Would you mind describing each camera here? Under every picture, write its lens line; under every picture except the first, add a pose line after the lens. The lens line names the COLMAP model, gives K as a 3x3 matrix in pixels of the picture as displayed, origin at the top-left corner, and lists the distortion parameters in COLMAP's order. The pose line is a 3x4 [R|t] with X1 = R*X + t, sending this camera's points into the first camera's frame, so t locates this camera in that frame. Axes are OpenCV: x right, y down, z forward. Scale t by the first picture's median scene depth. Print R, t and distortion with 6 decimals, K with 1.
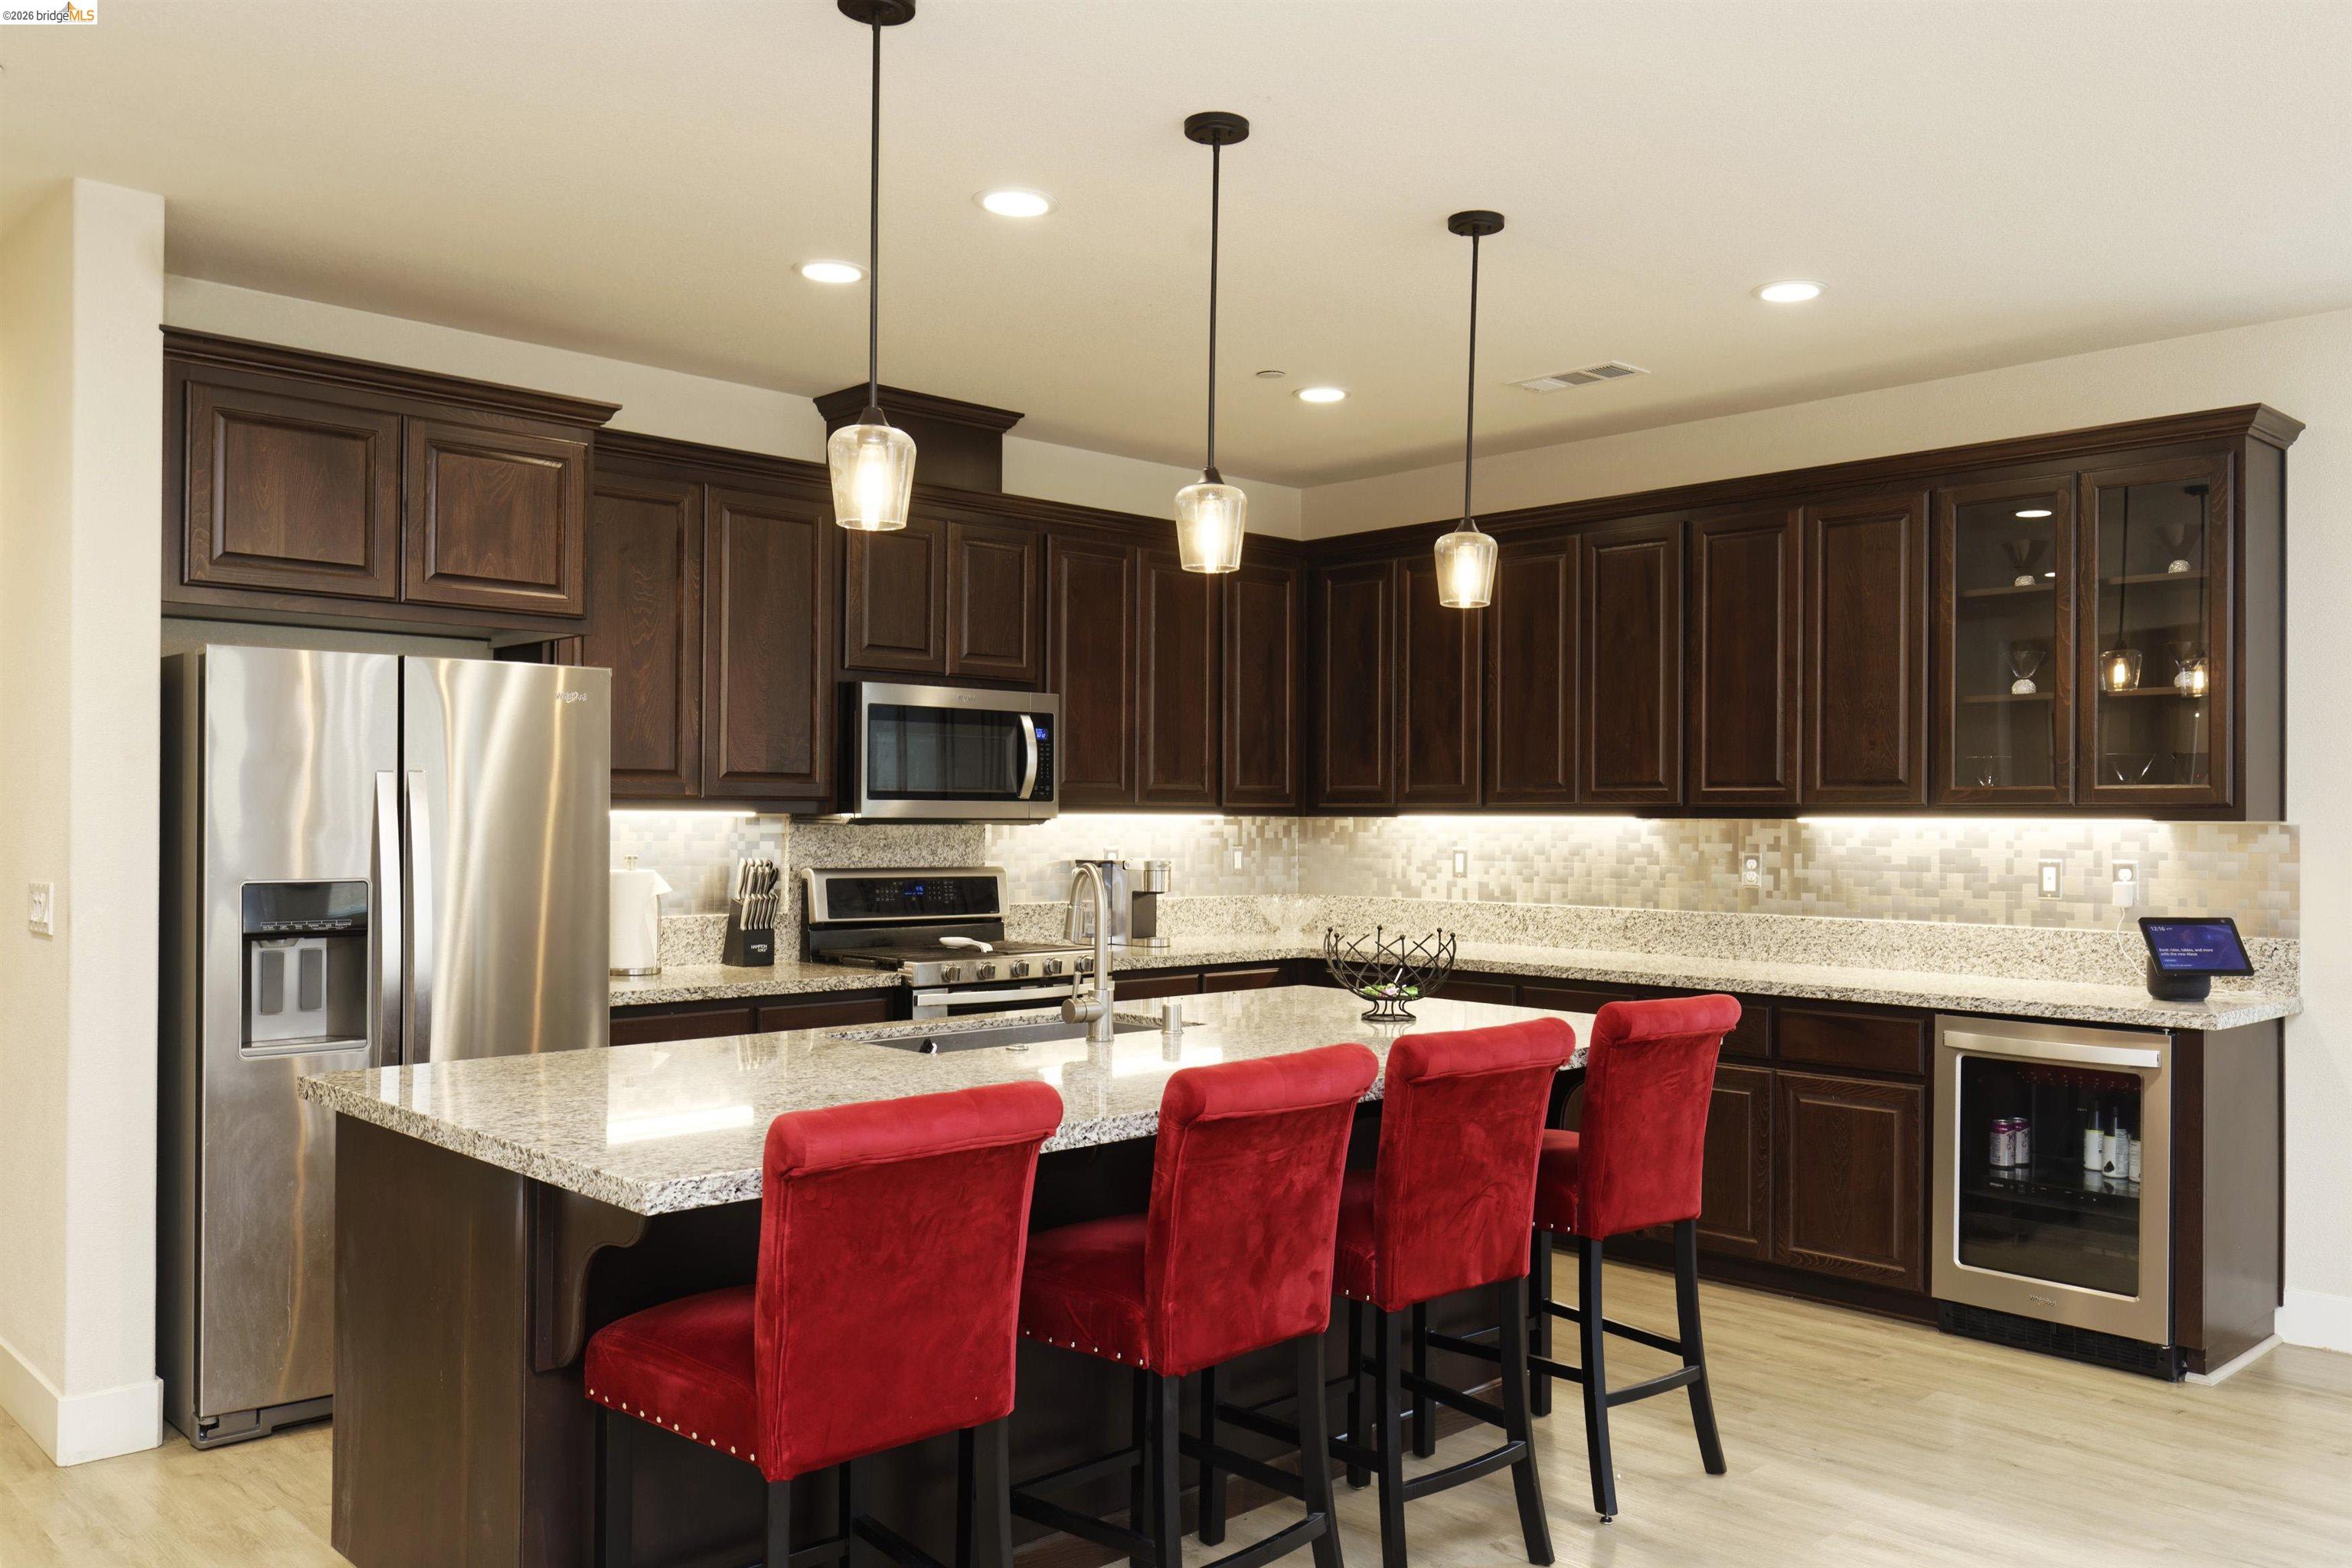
lens RADIAL K [[1832.9, 0, 1257.9], [0, 1832.9, 838.1], [0, 0, 1]] dist [0.032477, -0.008357]
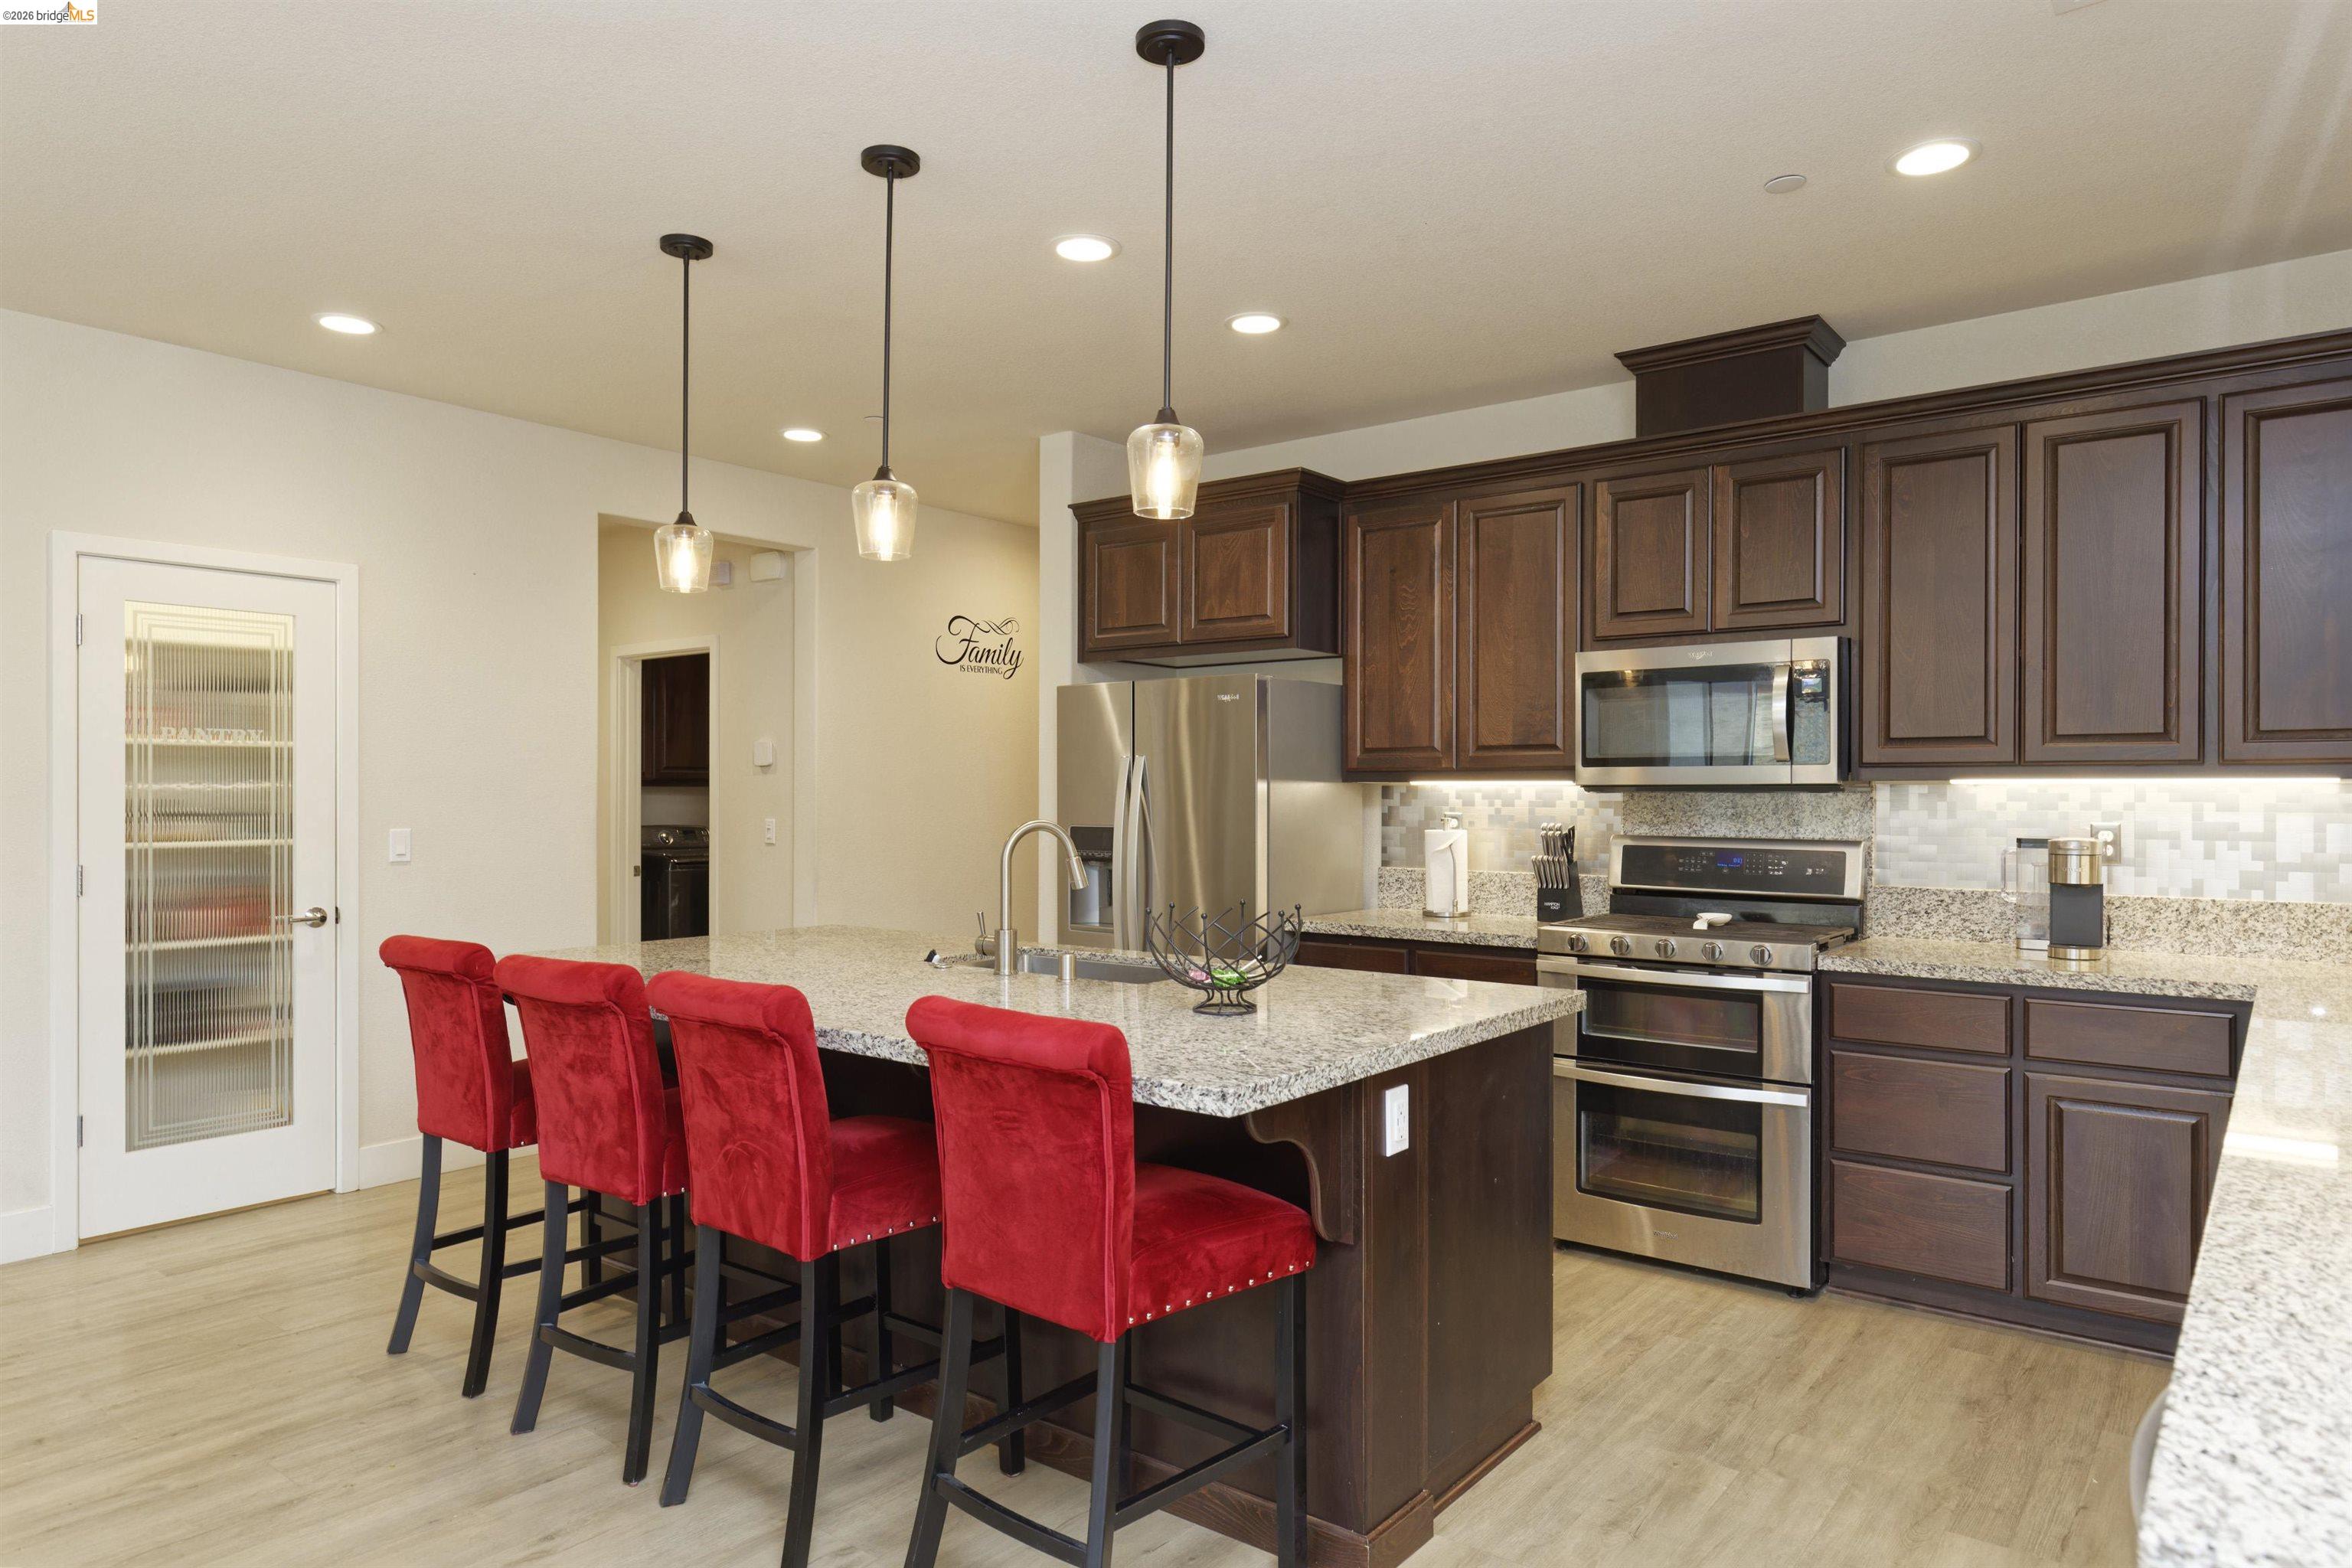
lens RADIAL K [[1435.7, 0, 1168.9], [0, 1435.7, 788.4], [0, 0, 1]] dist [0.010783, -0.004203]
pose [[0.129290, -0.008768, -0.991568, 0.544820], [-0.012159, 0.999872, -0.010427, 0.001973], [0.991532, 0.013405, 0.129167, 0.662443]]
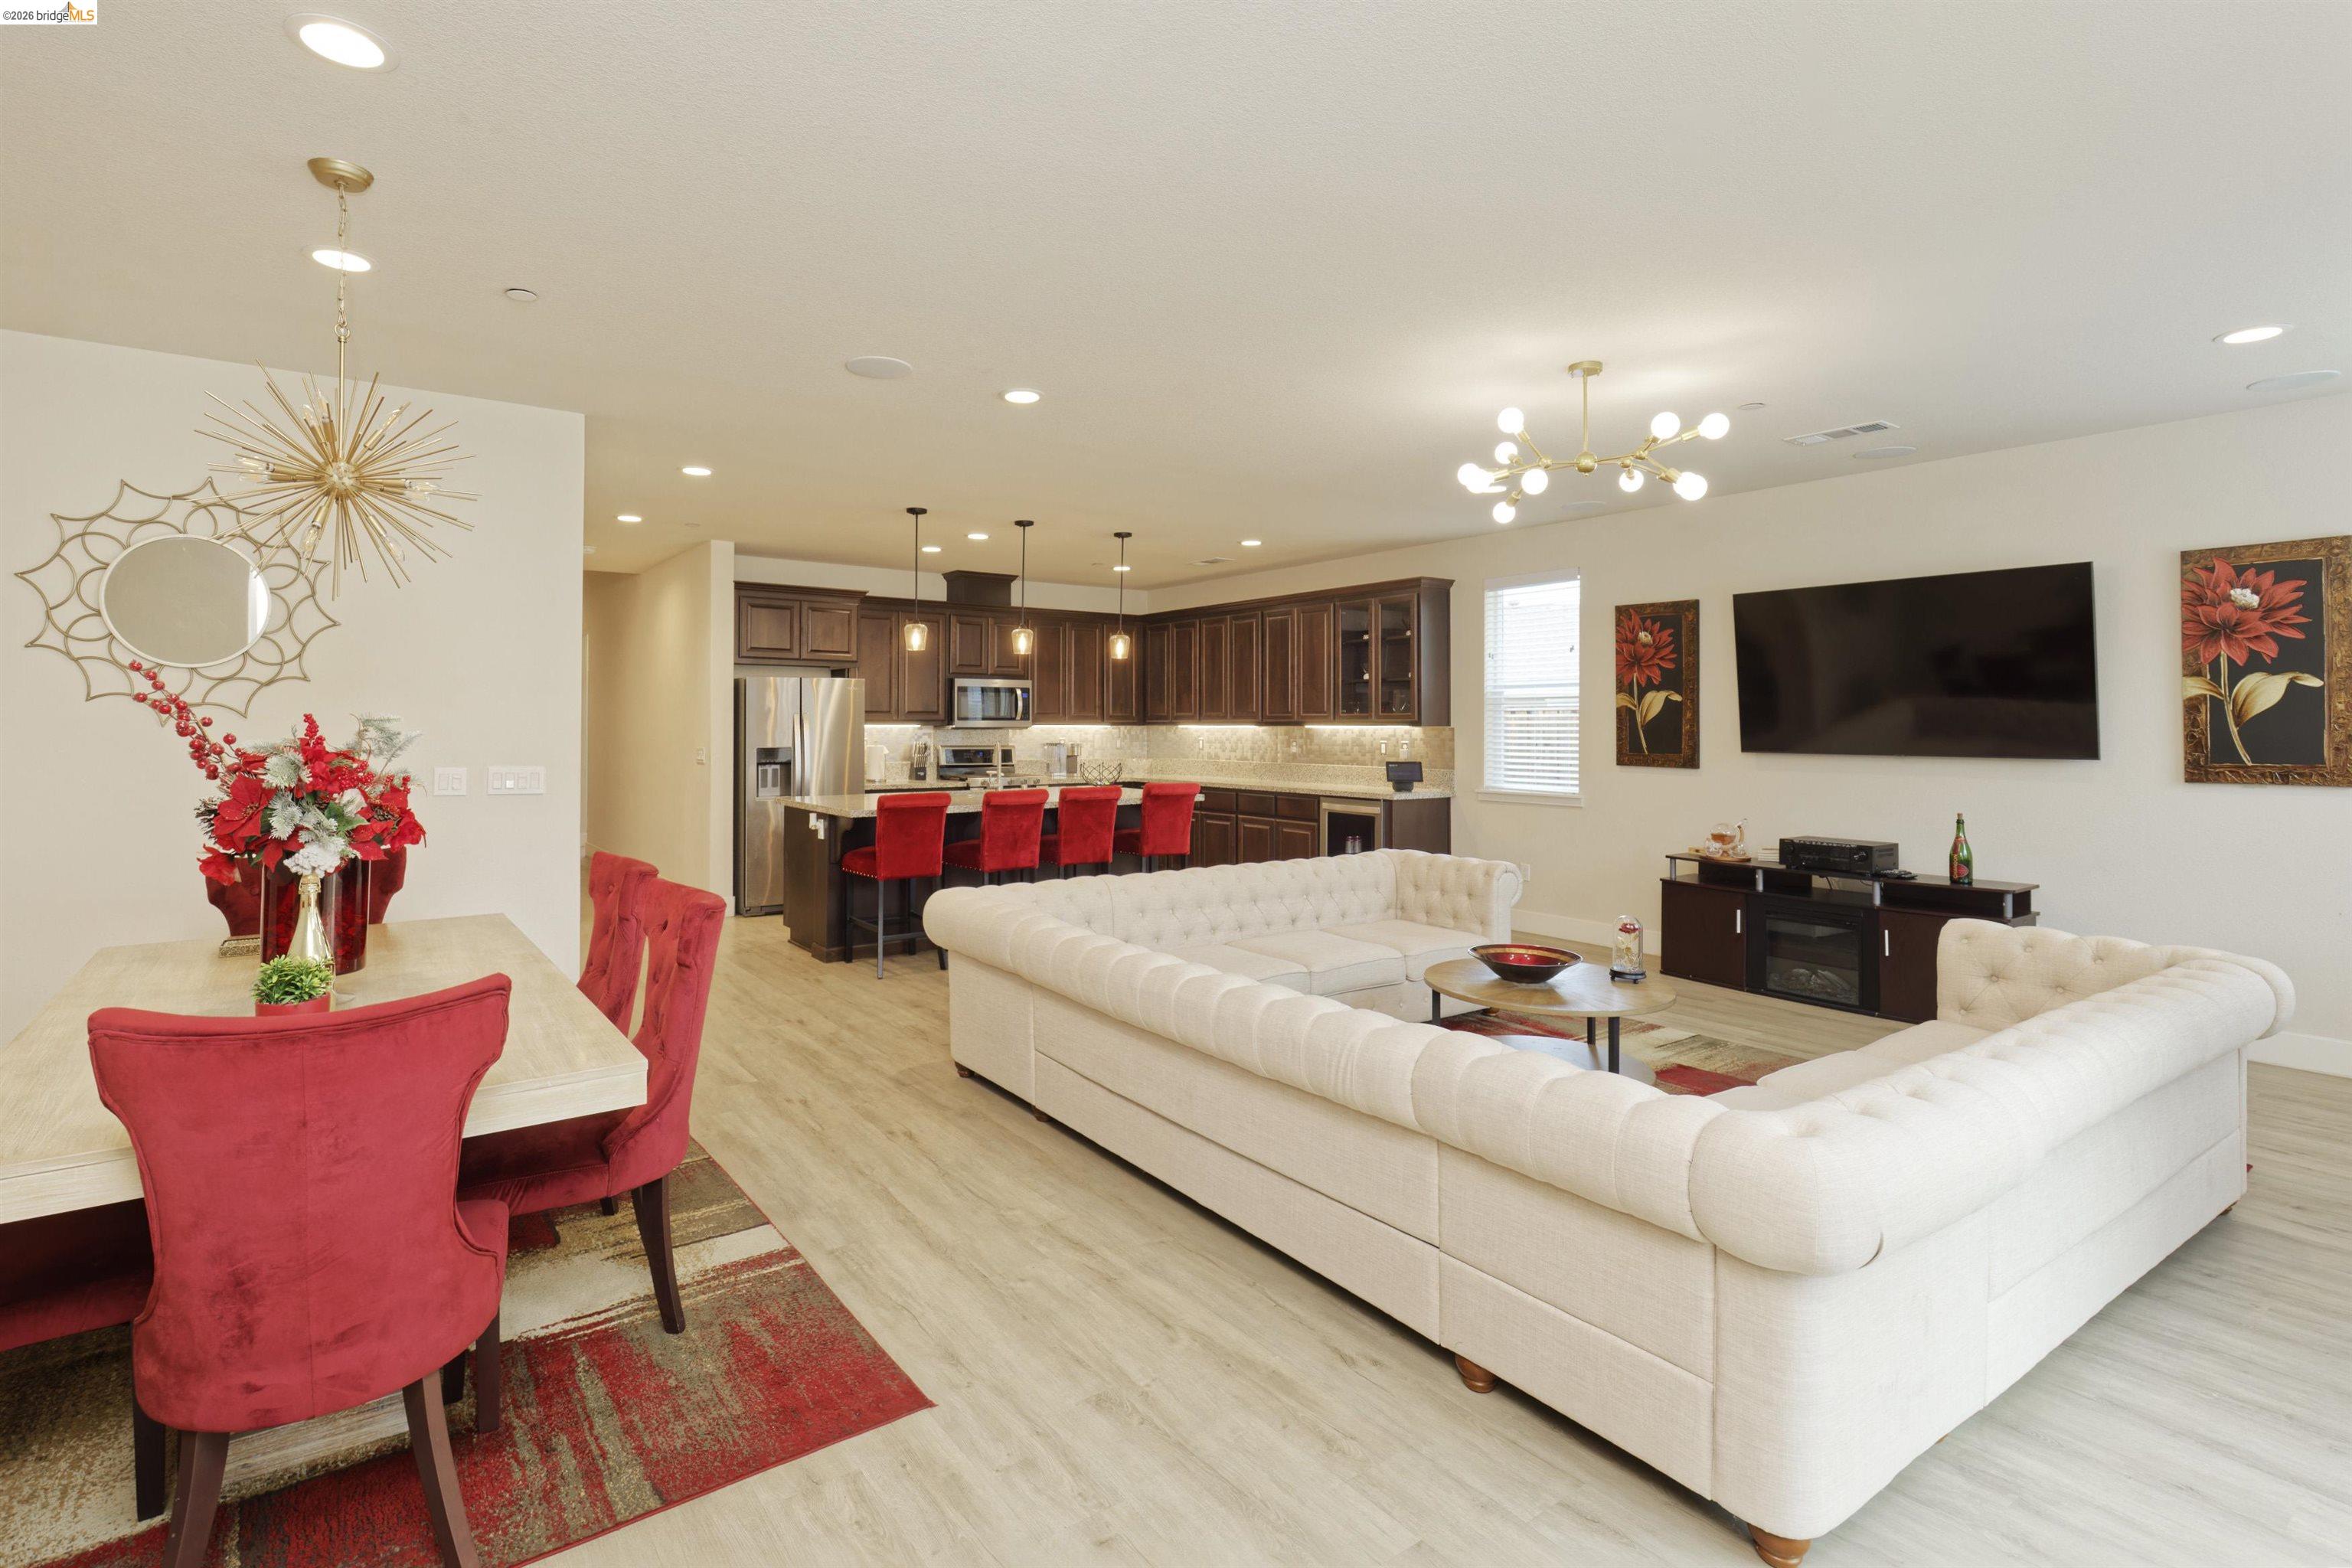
lens RADIAL K [[1075.3, 0, 1103.5], [0, 1075.3, 756.1], [0, 0, 1]] dist [0.007040, -0.002805]
pose [[0.984862, 0.001144, -0.173336, 0.290193], [0.001692, 0.999867, 0.016216, 0.007266], [0.173332, -0.016264, 0.984729, -0.576677]]
